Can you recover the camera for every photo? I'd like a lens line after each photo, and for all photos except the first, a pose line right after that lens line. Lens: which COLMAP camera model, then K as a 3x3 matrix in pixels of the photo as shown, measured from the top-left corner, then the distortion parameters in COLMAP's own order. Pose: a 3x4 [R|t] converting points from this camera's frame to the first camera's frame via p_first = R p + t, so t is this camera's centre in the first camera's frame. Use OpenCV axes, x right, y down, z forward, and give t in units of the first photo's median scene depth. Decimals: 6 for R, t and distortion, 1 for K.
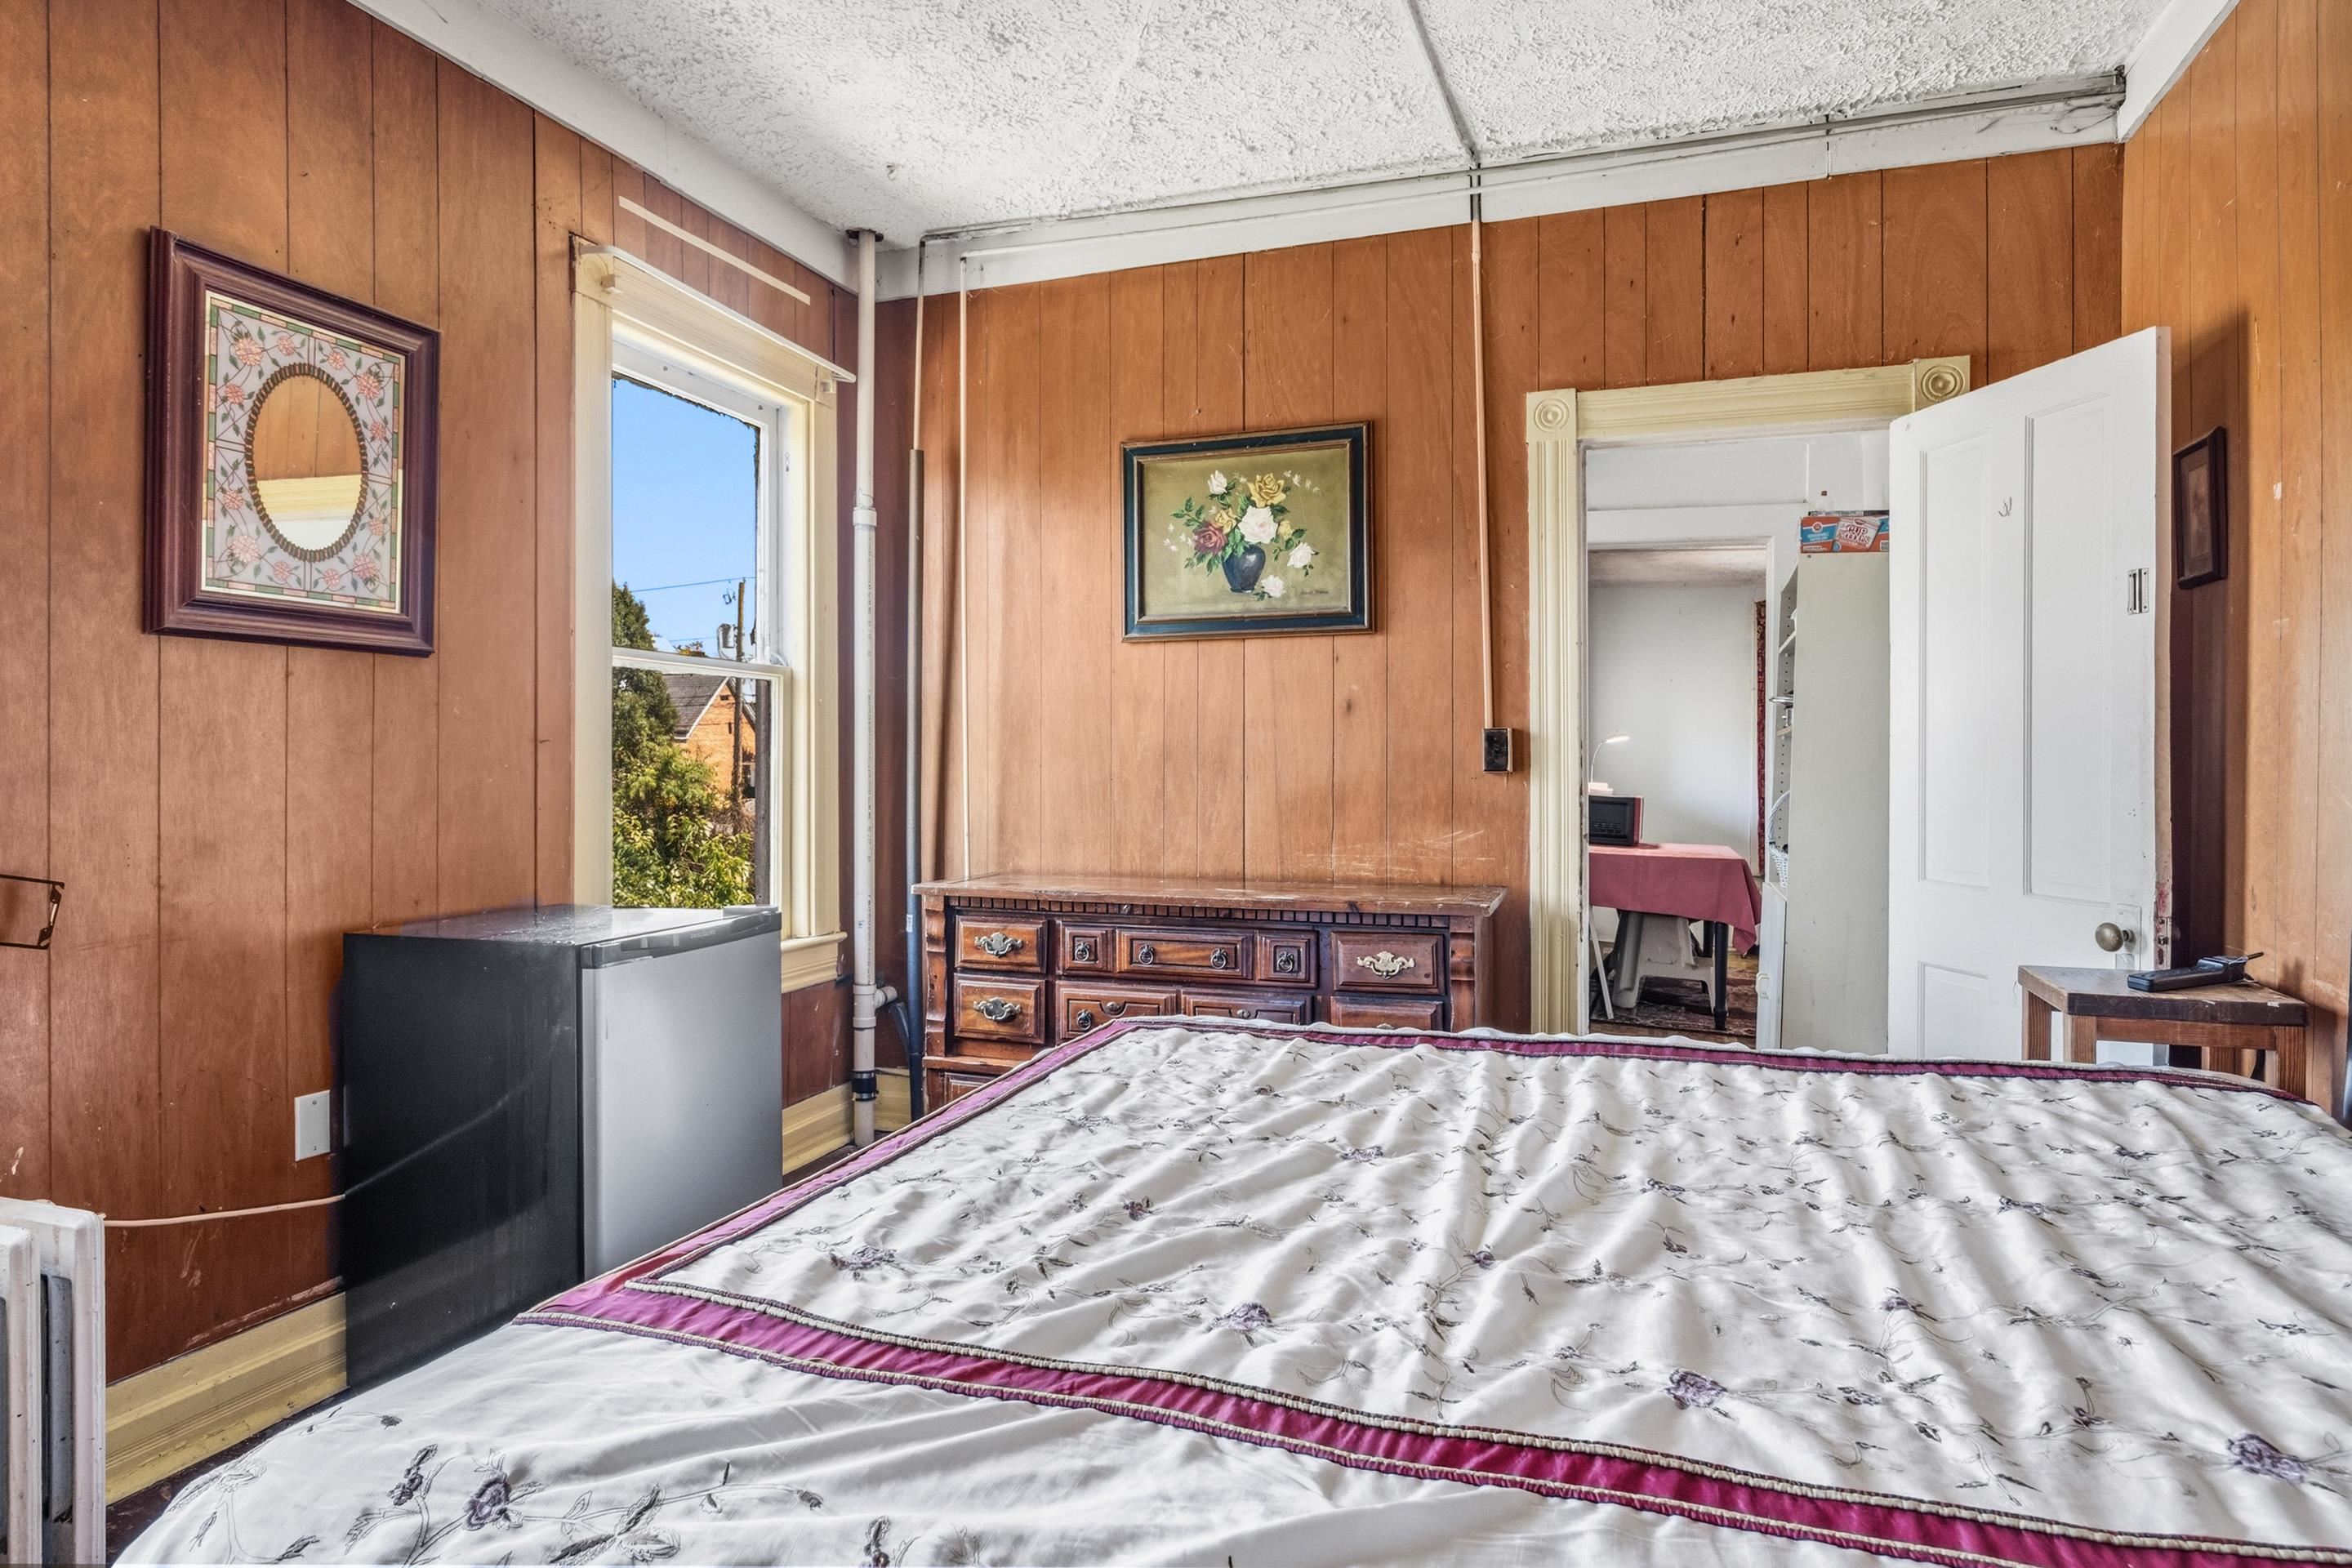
lens RADIAL K [[1309.6, 0, 1172.5], [0, 1309.6, 769.2], [0, 0, 1]] dist [-0.000678, 0.000150]
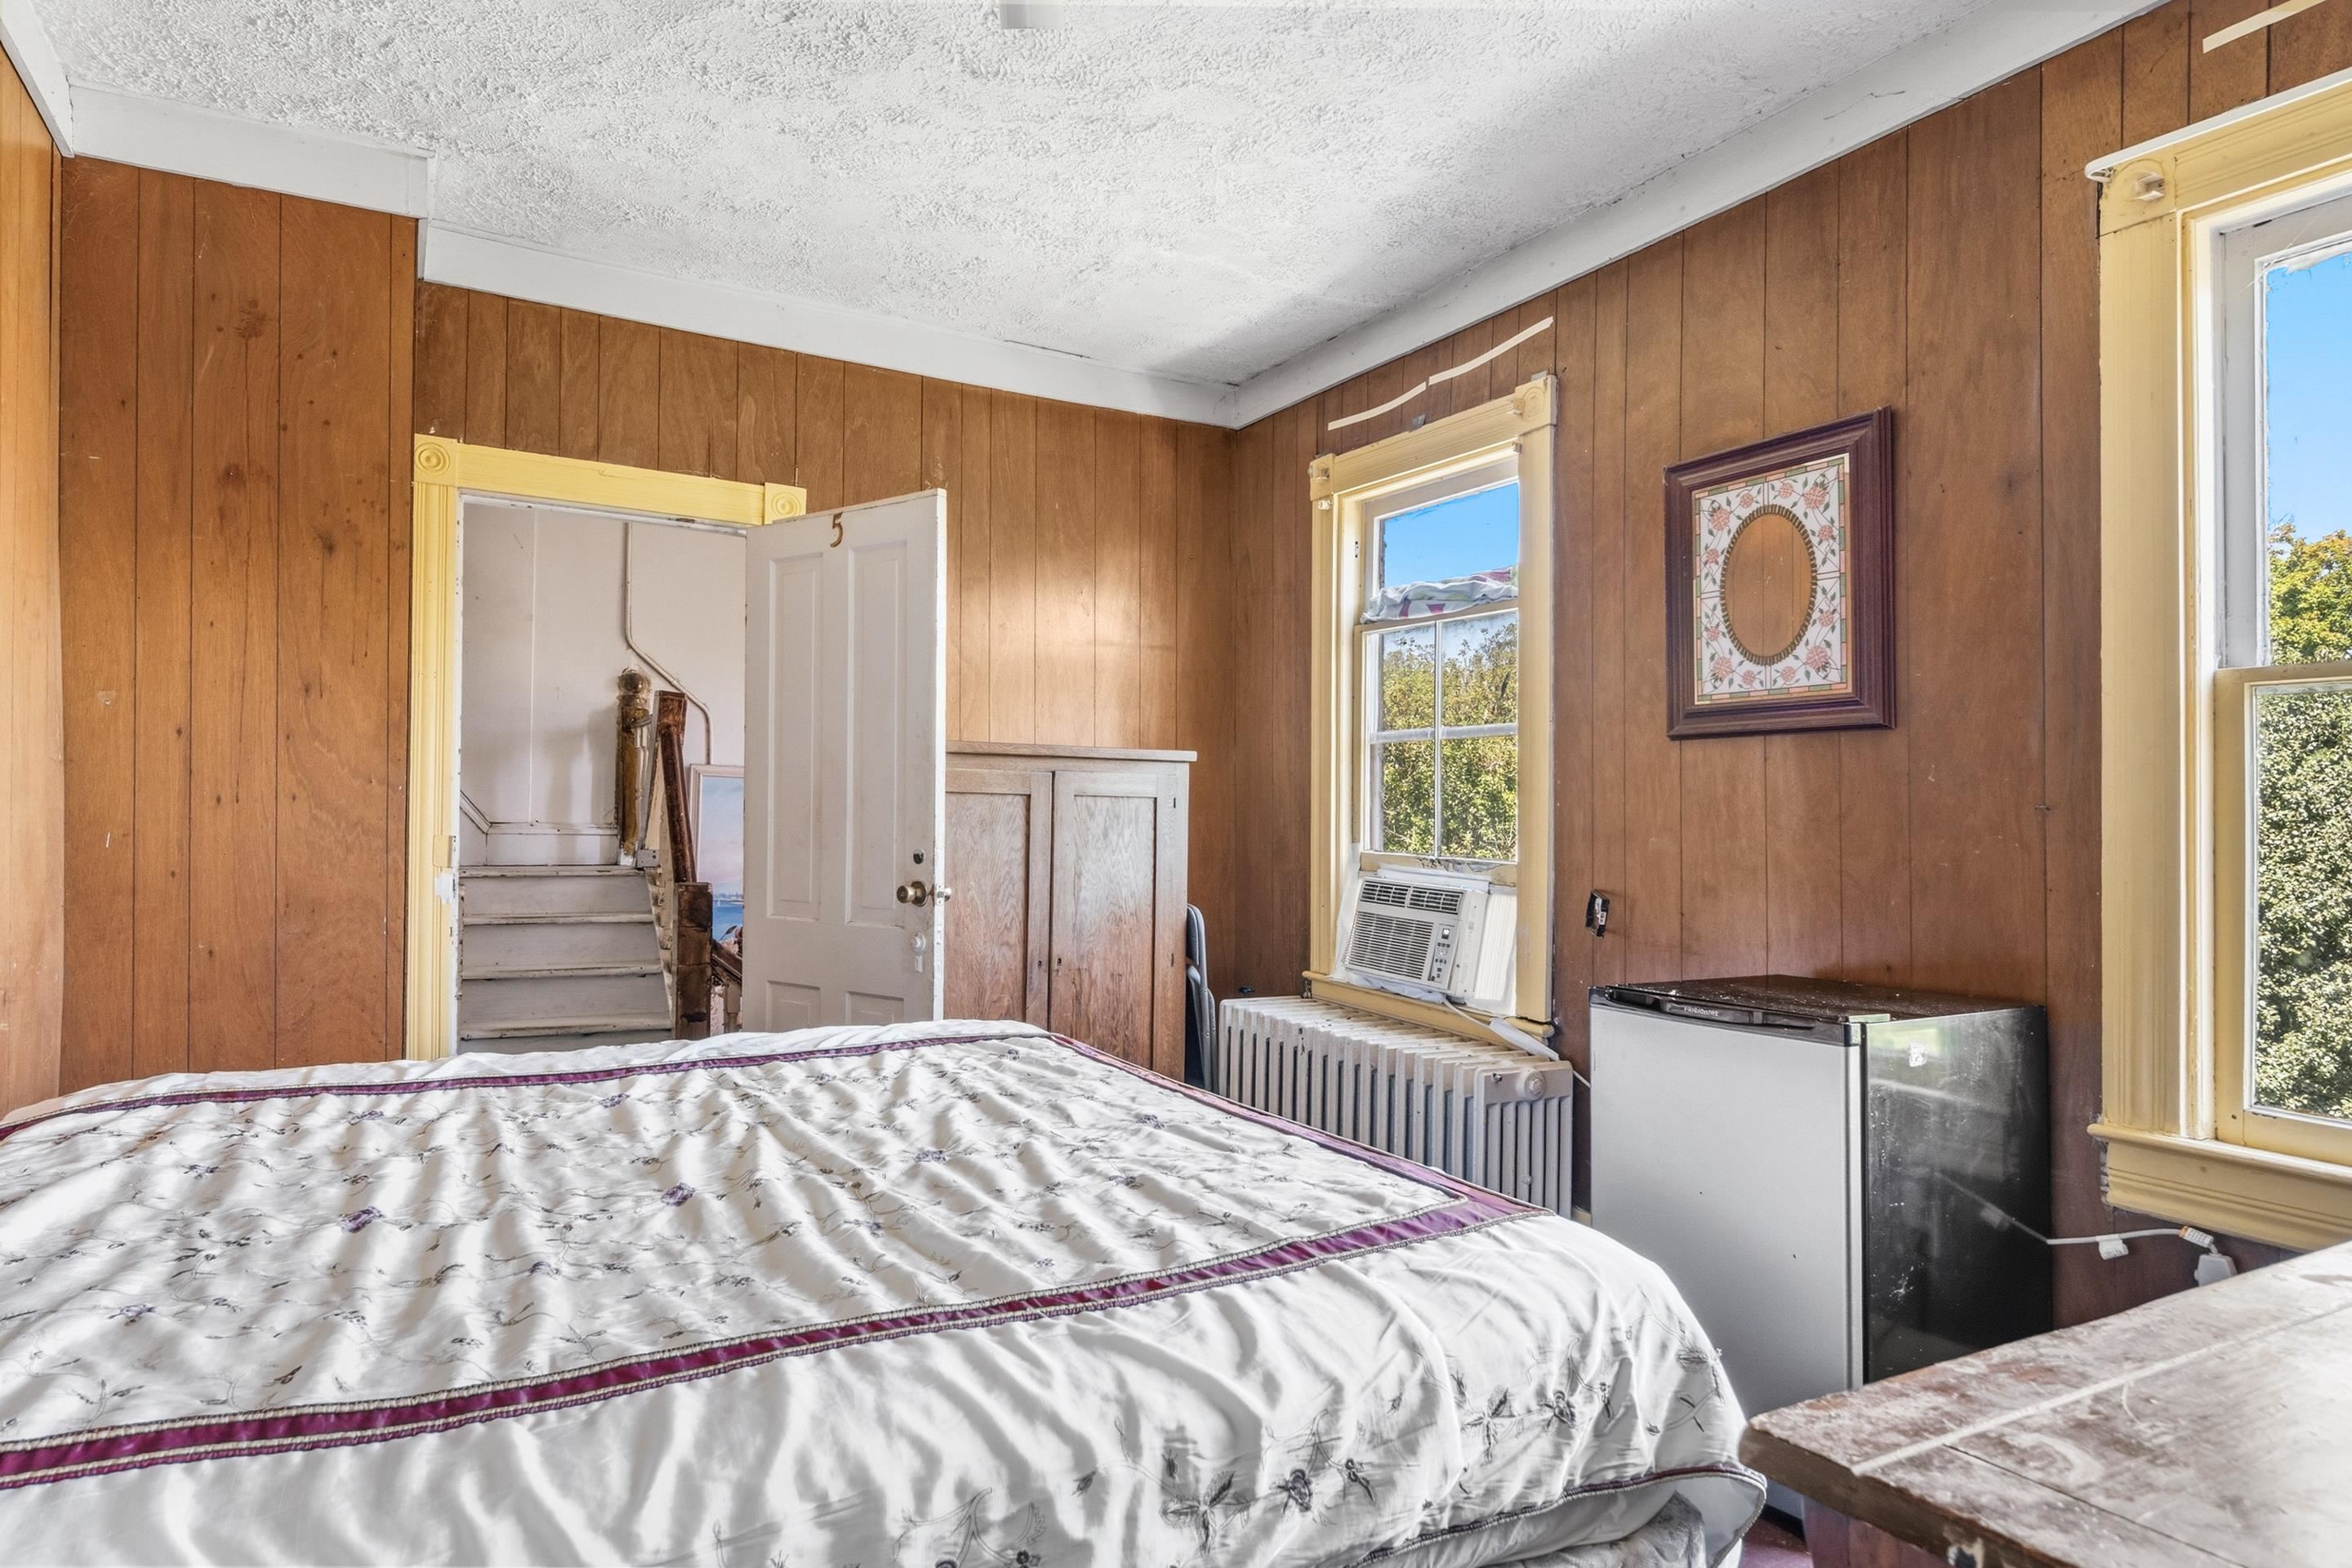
lens RADIAL K [[1309.6, 0, 1135.3], [0, 1309.6, 819.6], [0, 0, 1]] dist [-0.000678, 0.000150]
pose [[-0.669398, -0.007570, -0.742866, 0.668519], [-0.018630, 0.999805, 0.006599, -0.011717], [0.742671, 0.018257, -0.669408, 1.433260]]
